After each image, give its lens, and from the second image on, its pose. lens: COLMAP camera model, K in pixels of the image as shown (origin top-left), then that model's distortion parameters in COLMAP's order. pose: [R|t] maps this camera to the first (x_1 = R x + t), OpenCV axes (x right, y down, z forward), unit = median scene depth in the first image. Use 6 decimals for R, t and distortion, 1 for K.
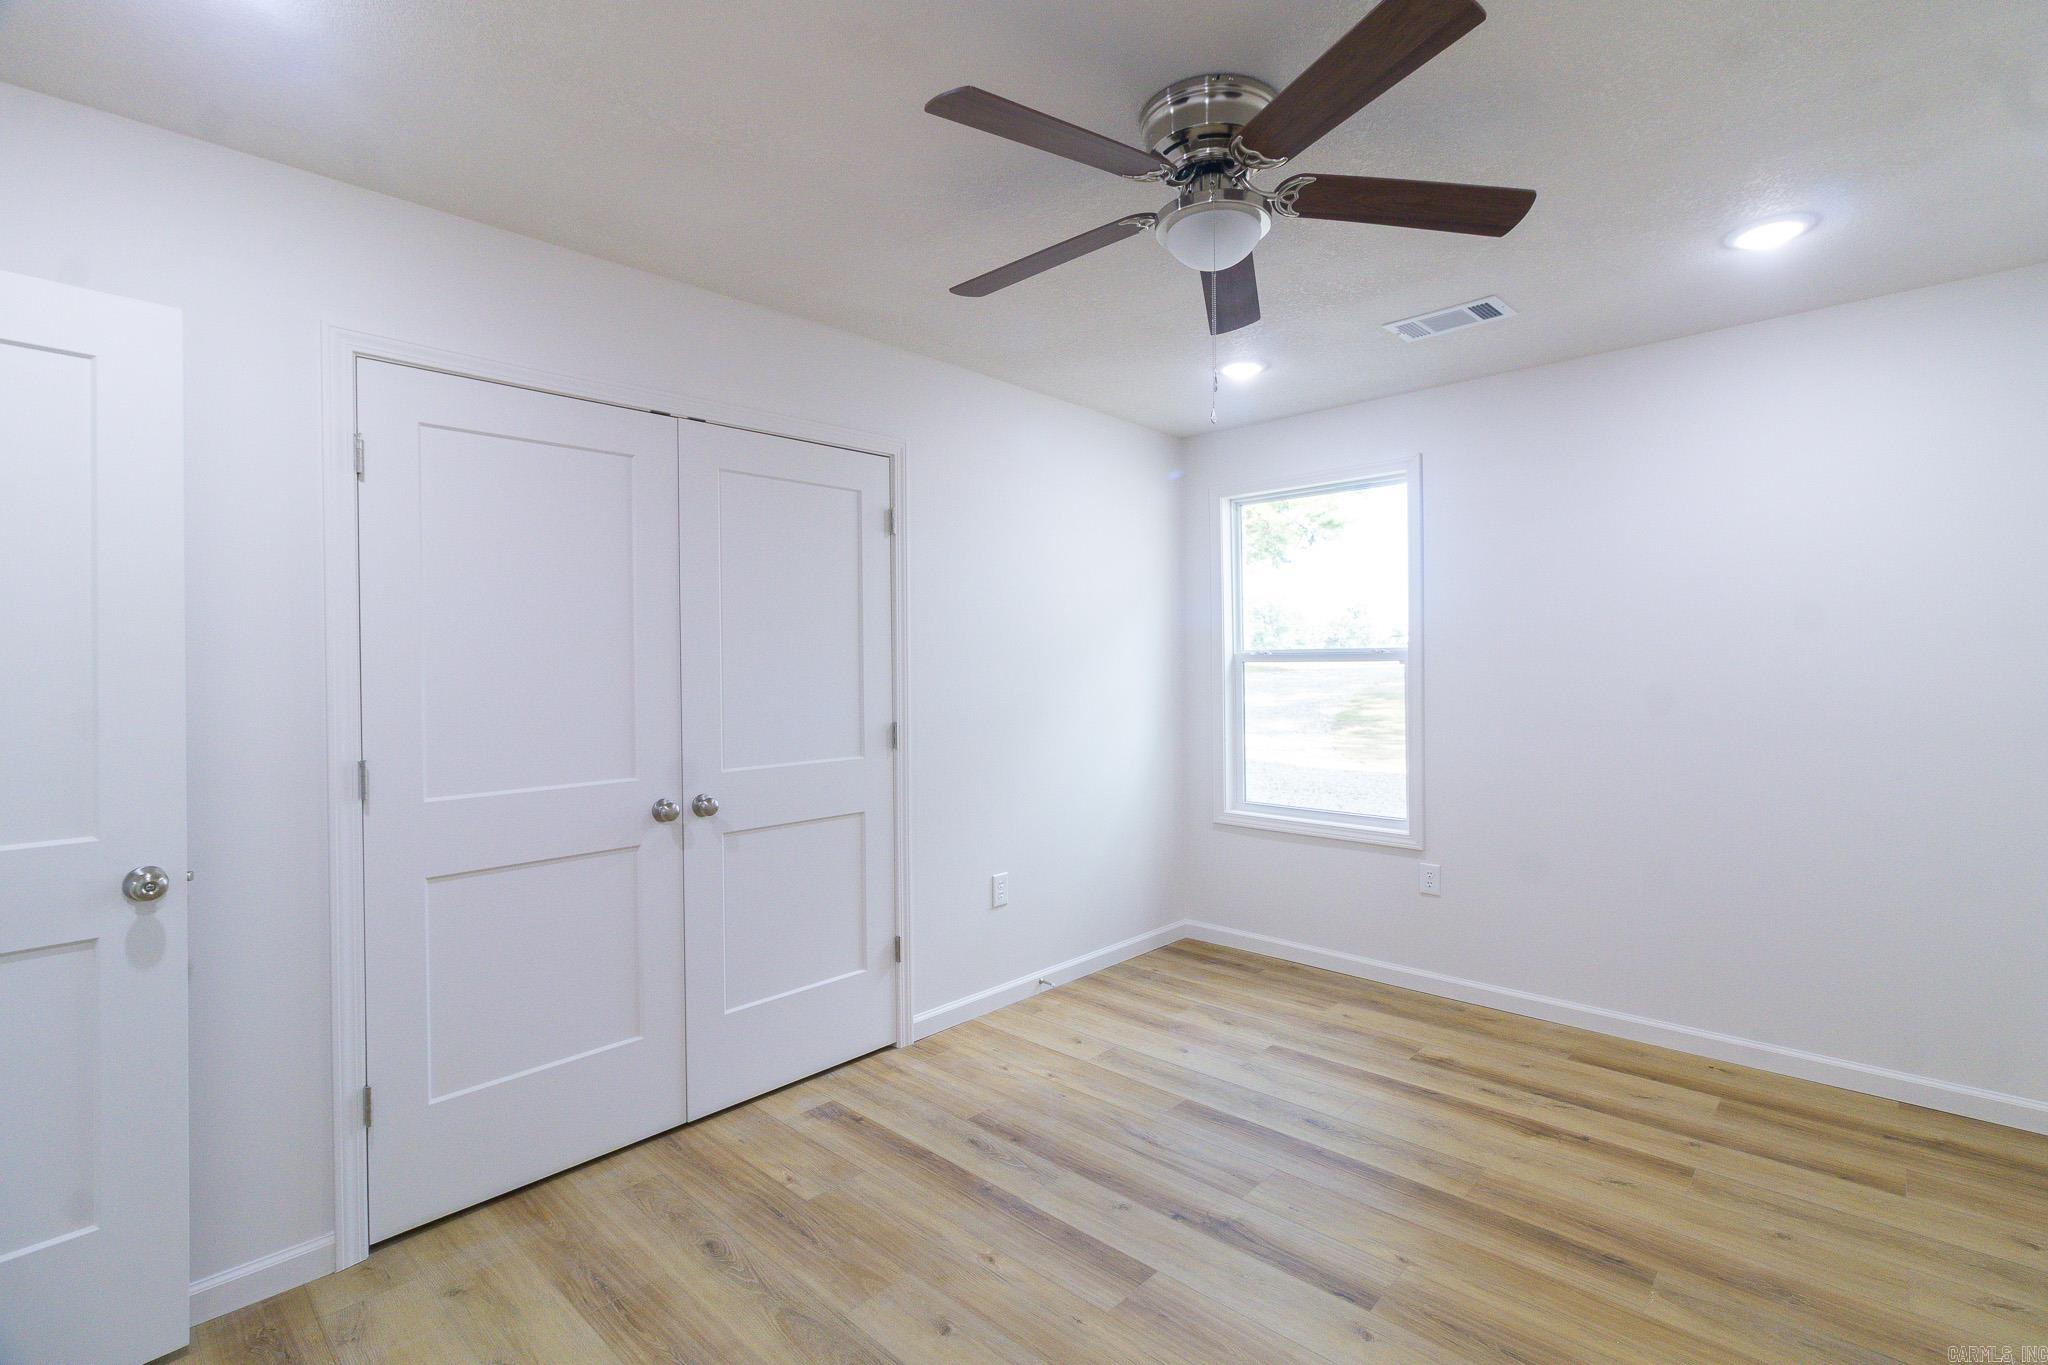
lens RADIAL K [[941.4, 0, 1041.8], [0, 941.4, 668.7], [0, 0, 1]] dist [0.000036, 0.000121]
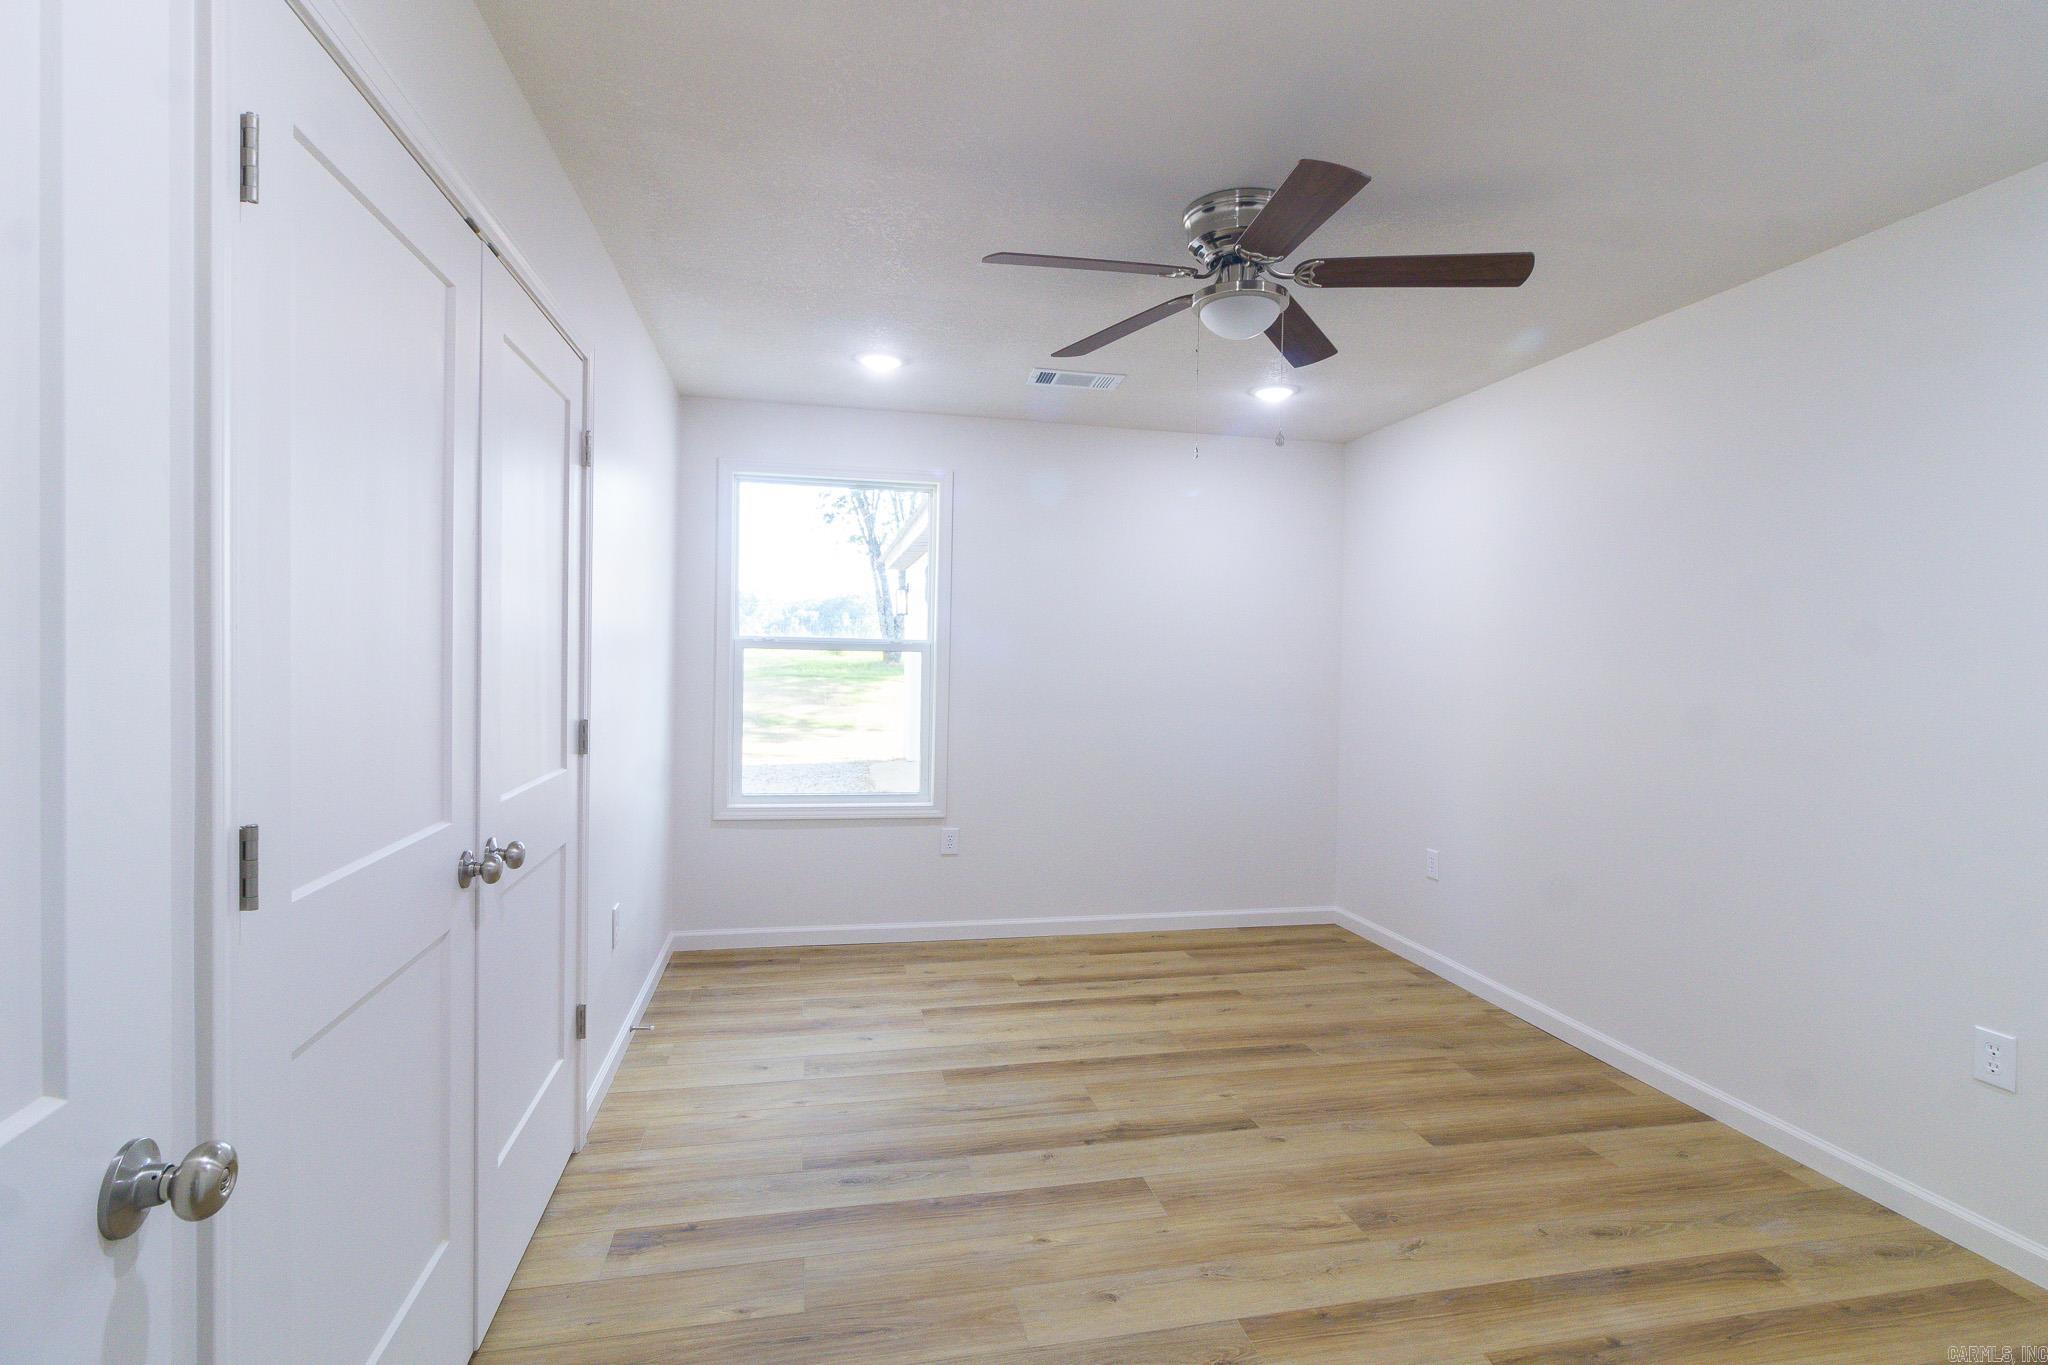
lens RADIAL K [[972.2, 0, 1025.1], [0, 972.2, 665.7], [0, 0, 1]] dist [-0.002719, 0.000205]
pose [[0.579383, 0.012791, 0.814955, -0.656380], [-0.021623, 0.999766, -0.000319, 0.006651], [-0.814768, -0.017436, 0.579525, 0.297804]]
